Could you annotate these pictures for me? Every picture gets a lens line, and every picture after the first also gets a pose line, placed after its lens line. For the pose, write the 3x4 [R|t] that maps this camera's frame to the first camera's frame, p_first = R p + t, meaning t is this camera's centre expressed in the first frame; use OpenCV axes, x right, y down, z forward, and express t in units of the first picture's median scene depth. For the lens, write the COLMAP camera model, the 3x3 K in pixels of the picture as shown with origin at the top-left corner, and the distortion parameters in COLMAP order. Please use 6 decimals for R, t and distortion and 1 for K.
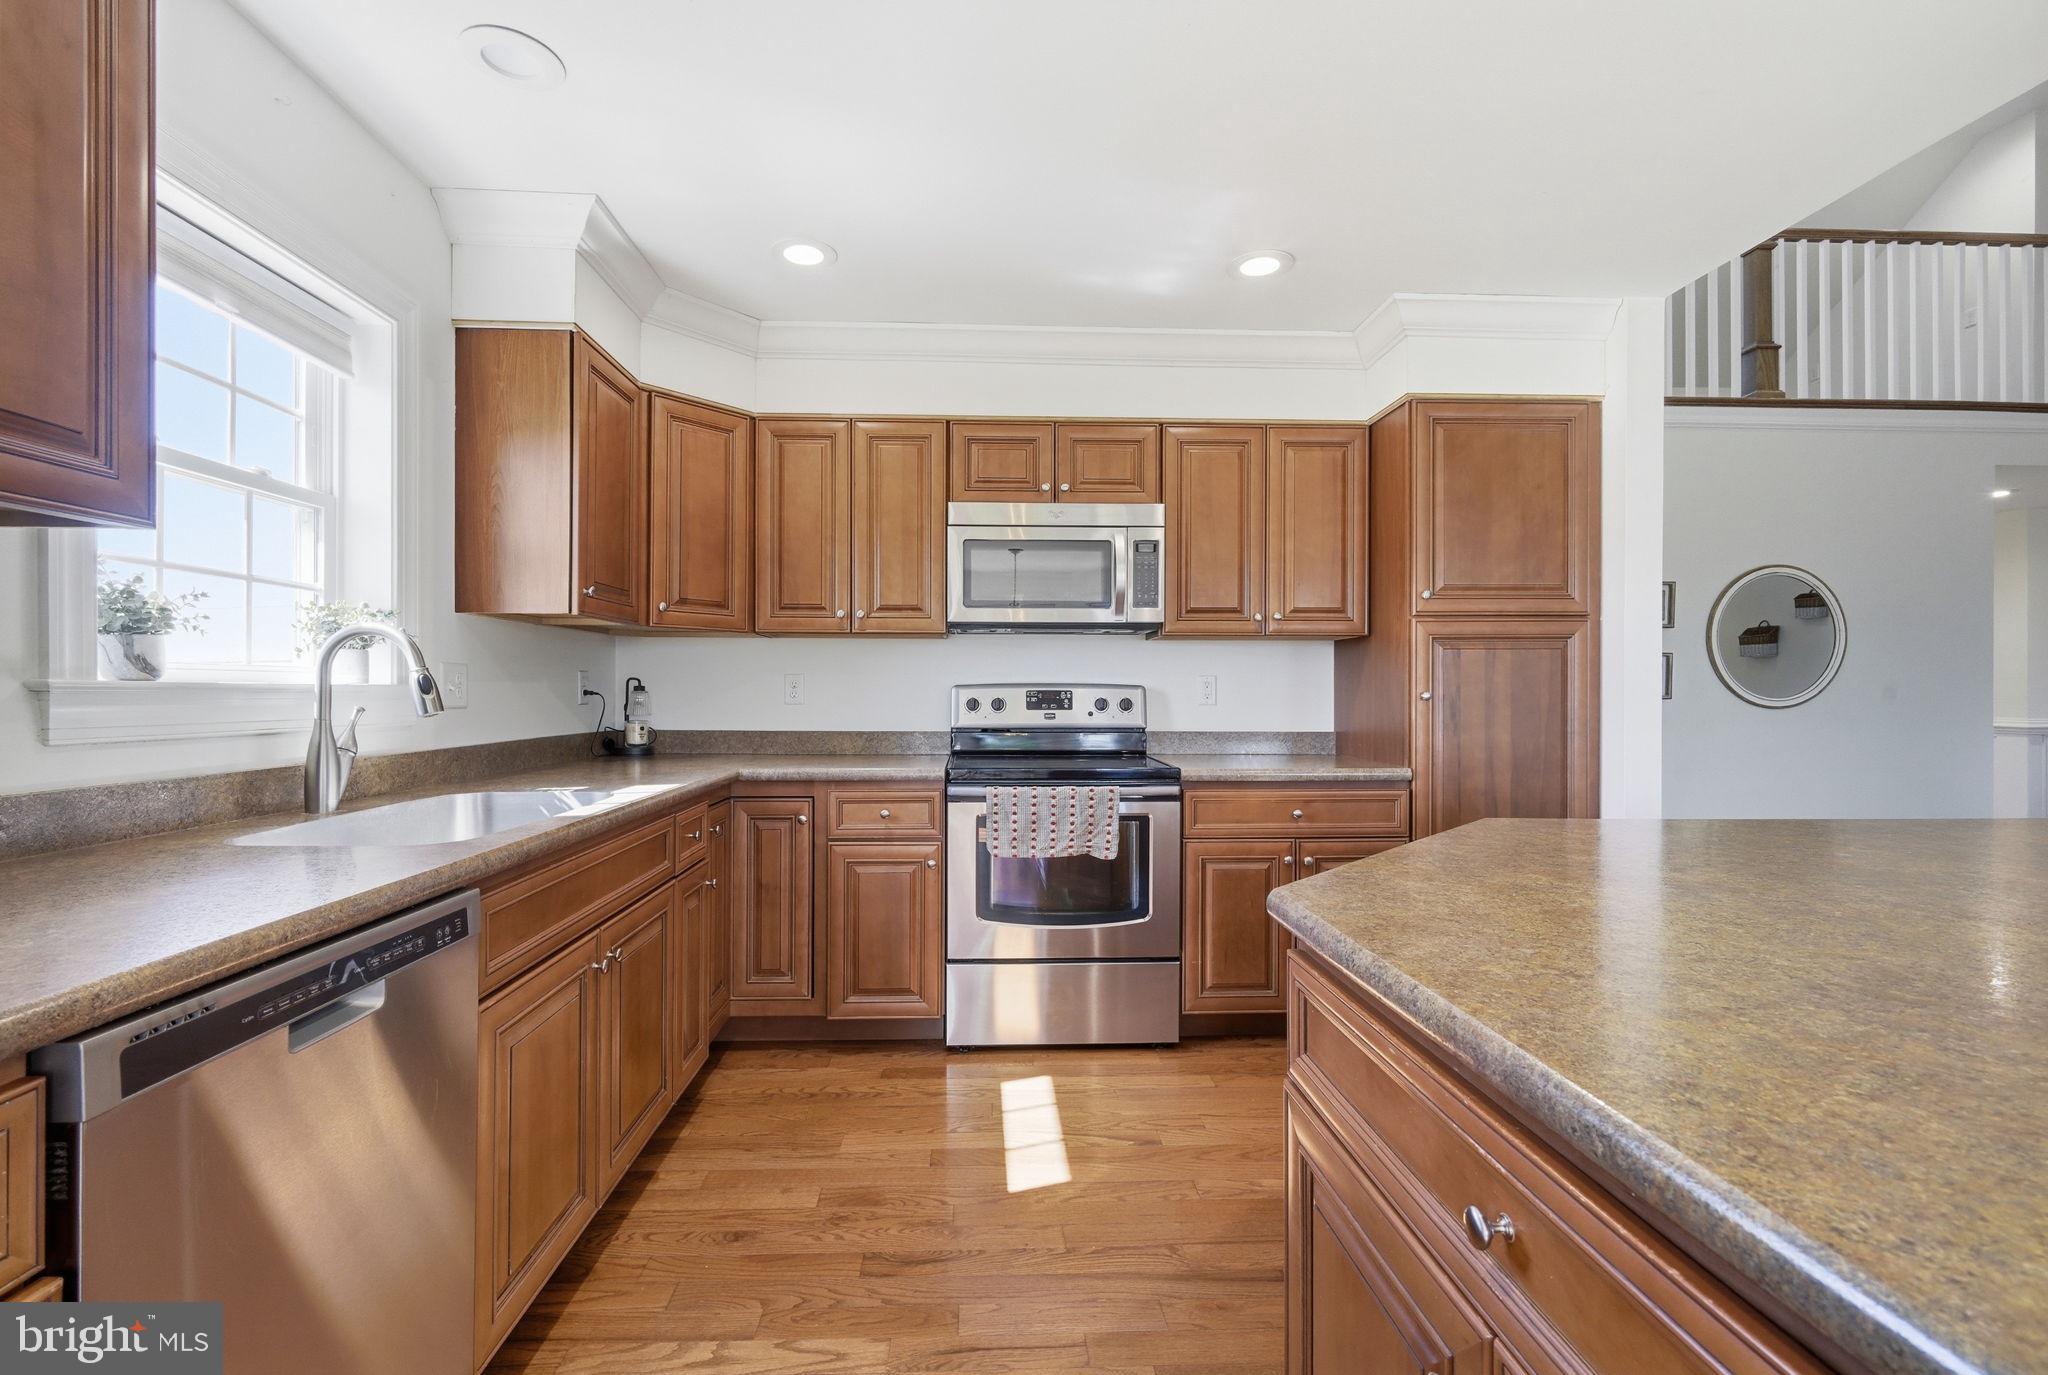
lens RADIAL K [[895.5, 0, 1013.5], [0, 895.5, 688.6], [0, 0, 1]] dist [0.000379, -0.001458]
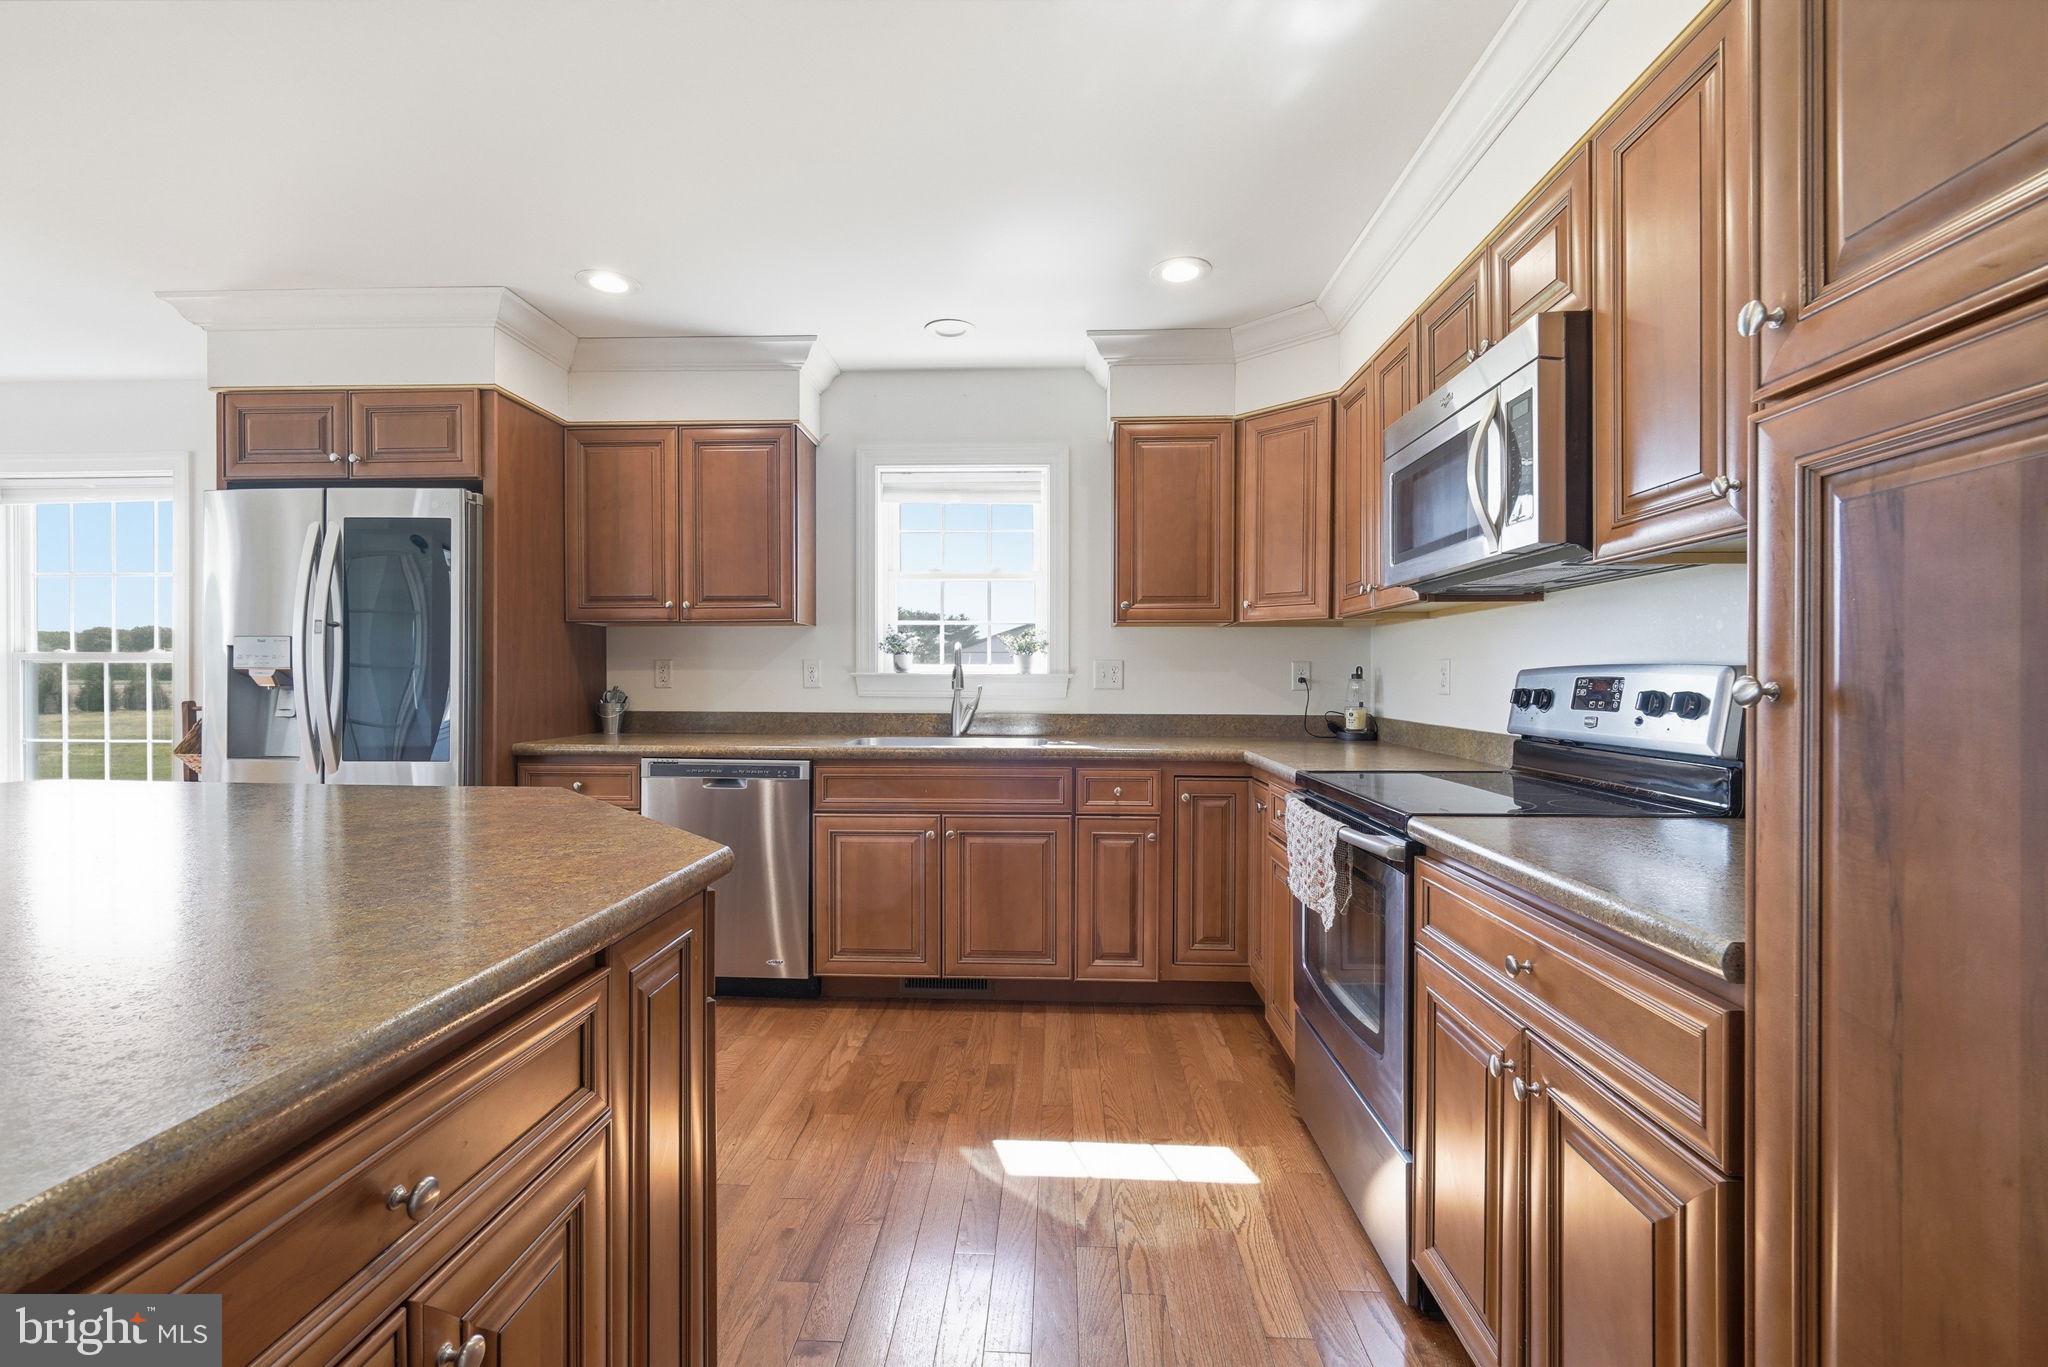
lens RADIAL K [[894.3, 0, 1018.6], [0, 894.3, 681.5], [0, 0, 1]] dist [-0.003815, 0.000669]
pose [[-0.095100, 0.000576, -0.995468, 0.701675], [-0.001859, 0.999998, 0.000757, 0.005836], [0.995466, 0.001923, -0.095099, 0.748757]]
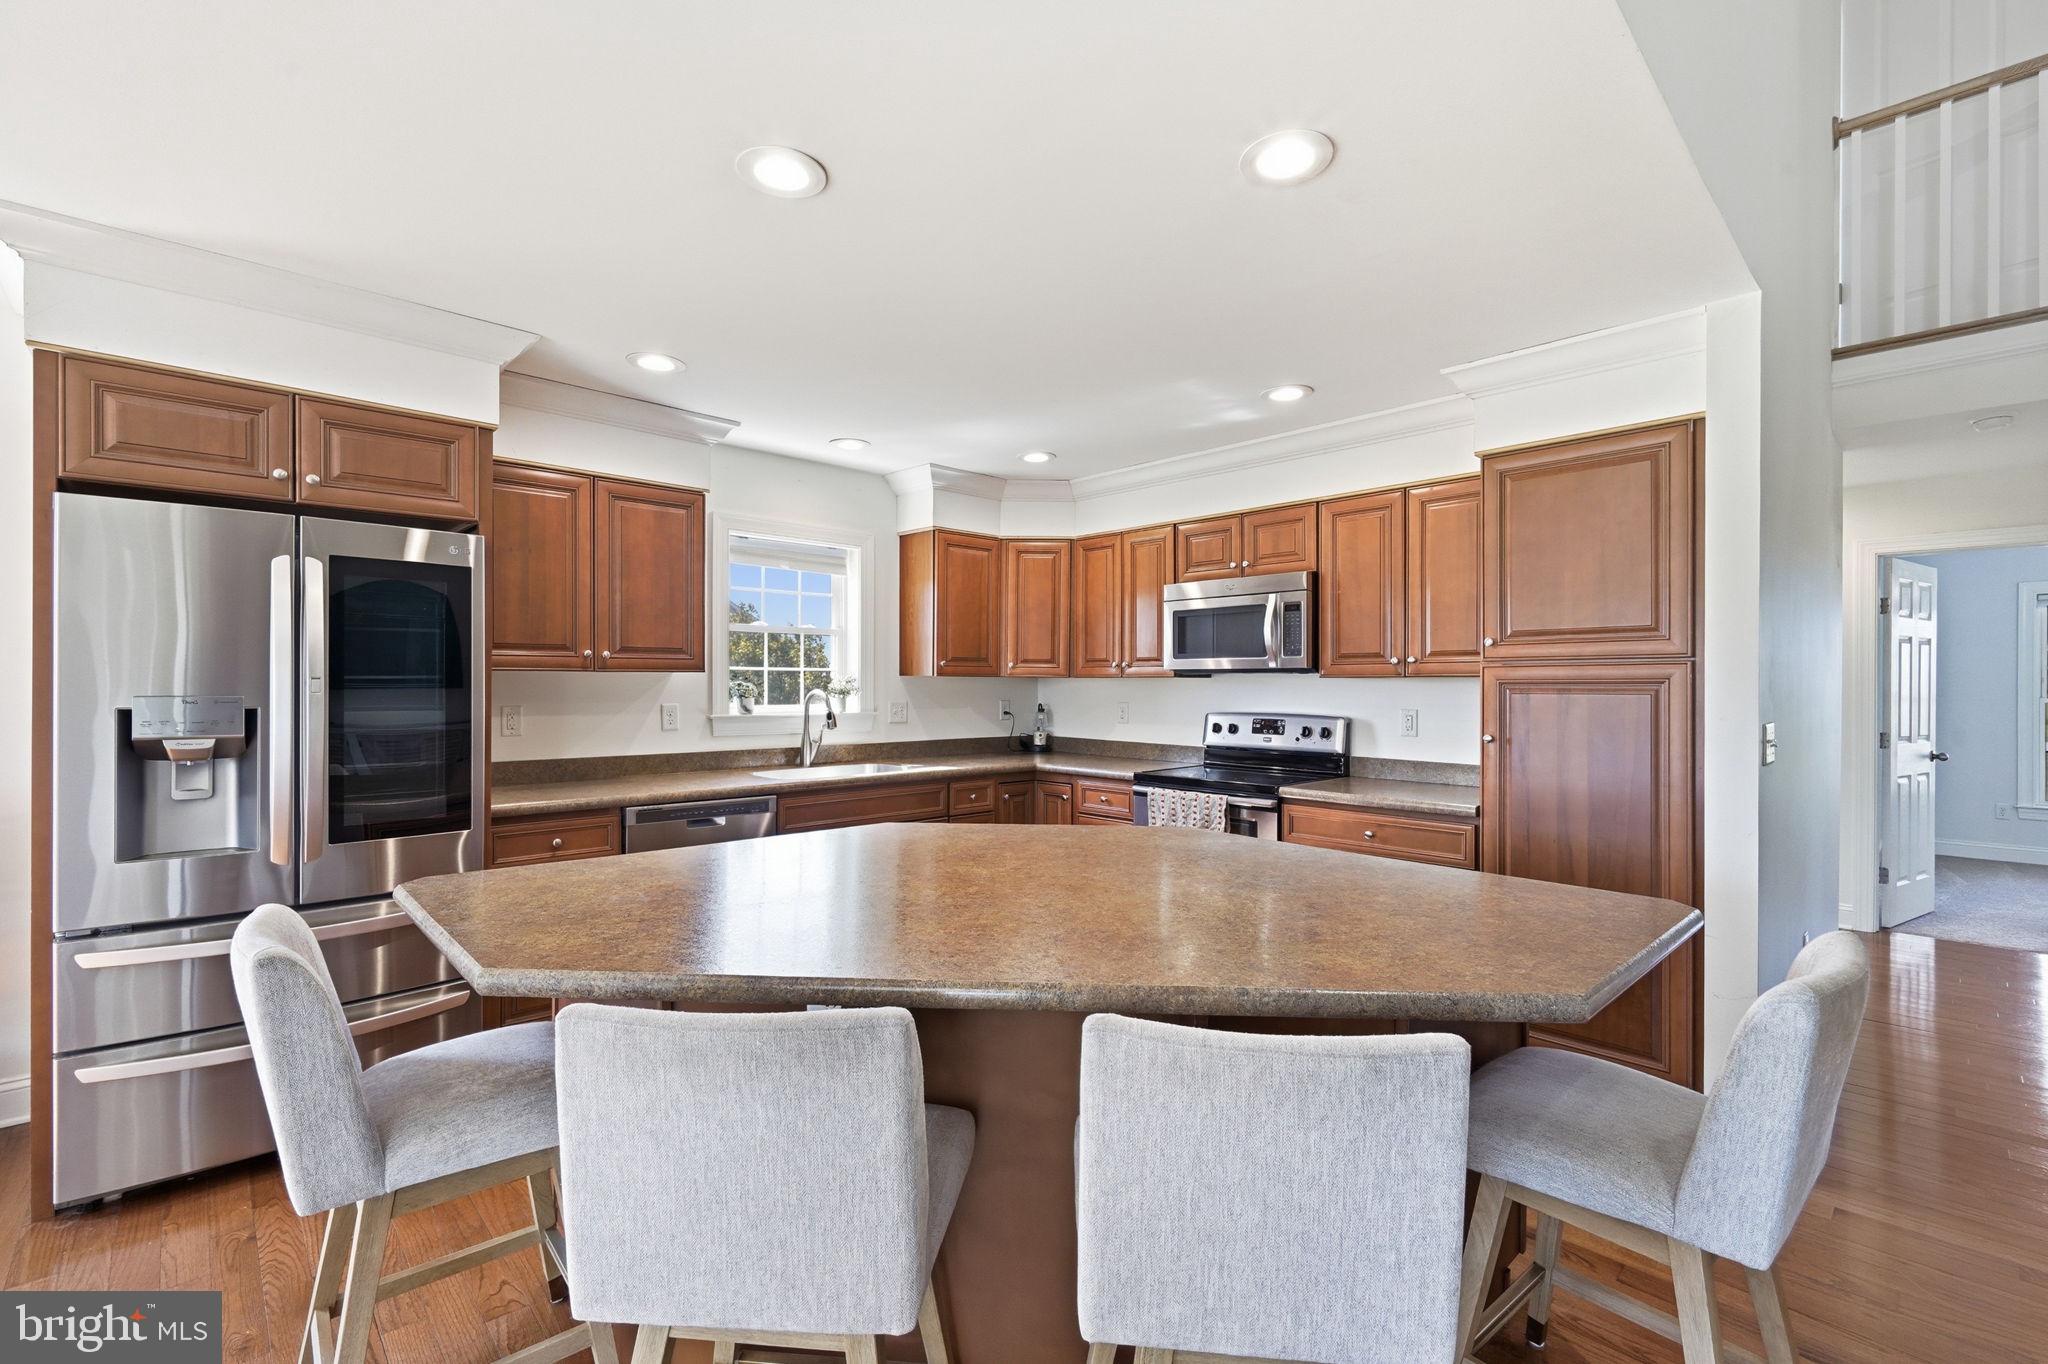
lens RADIAL K [[894.3, 0, 1026.8], [0, 894.3, 684.2], [0, 0, 1]] dist [-0.003815, 0.000669]
pose [[0.656156, 0.000994, -0.754625, 0.834738], [-0.001932, 0.999998, -0.000363, -0.049838], [0.754623, 0.001697, 0.656156, -0.088107]]
